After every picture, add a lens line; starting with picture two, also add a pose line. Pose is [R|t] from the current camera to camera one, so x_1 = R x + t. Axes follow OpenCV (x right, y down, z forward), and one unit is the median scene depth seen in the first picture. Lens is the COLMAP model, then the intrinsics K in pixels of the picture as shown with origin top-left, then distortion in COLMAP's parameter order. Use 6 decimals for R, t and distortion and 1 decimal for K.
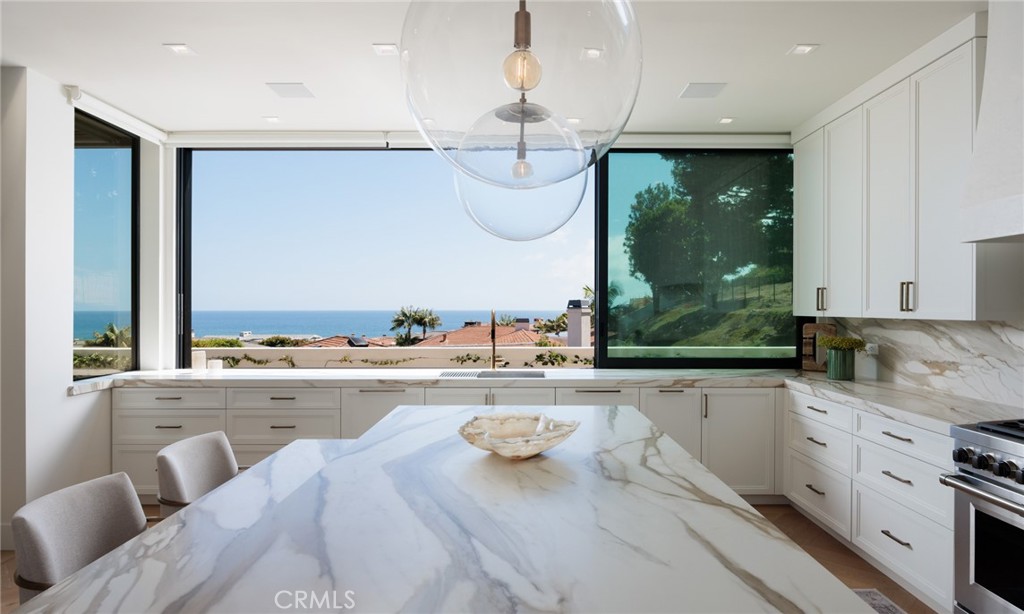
lens RADIAL K [[575.0, 0, 512.0], [0, 575.0, 307.0], [0, 0, 1]] dist [0.001084, -0.000243]
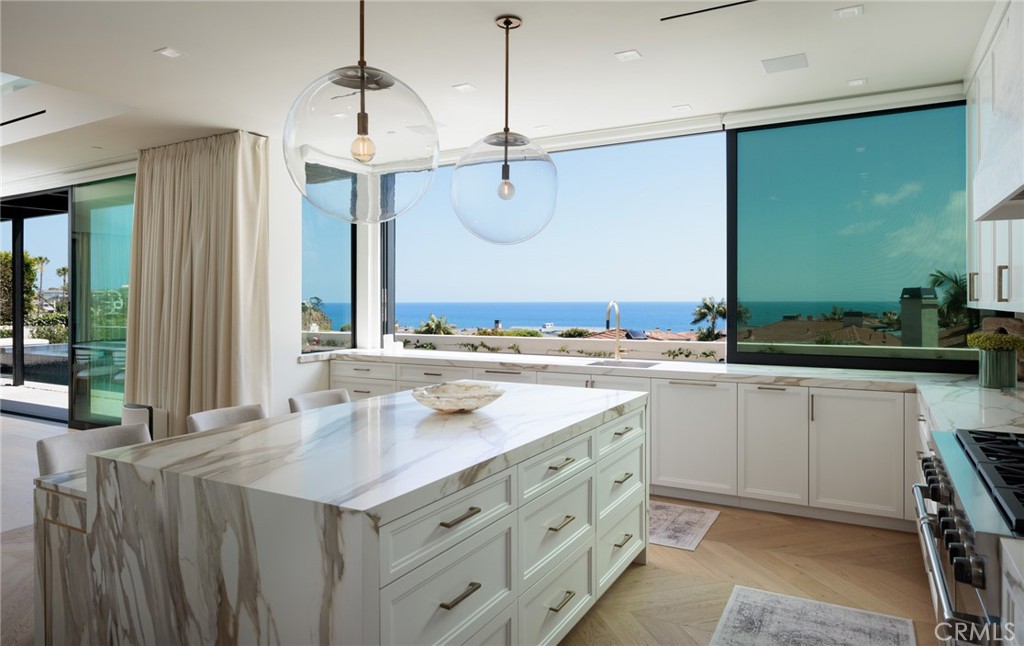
lens RADIAL K [[632.7, 0, 512.0], [0, 632.7, 323.0], [0, 0, 1]] dist [0.037192, -0.000808]
pose [[0.875751, 0.013911, -0.482562, 0.186273], [0.004987, 0.999271, 0.037857, -0.001160], [0.482737, -0.035560, 0.875043, -0.051639]]
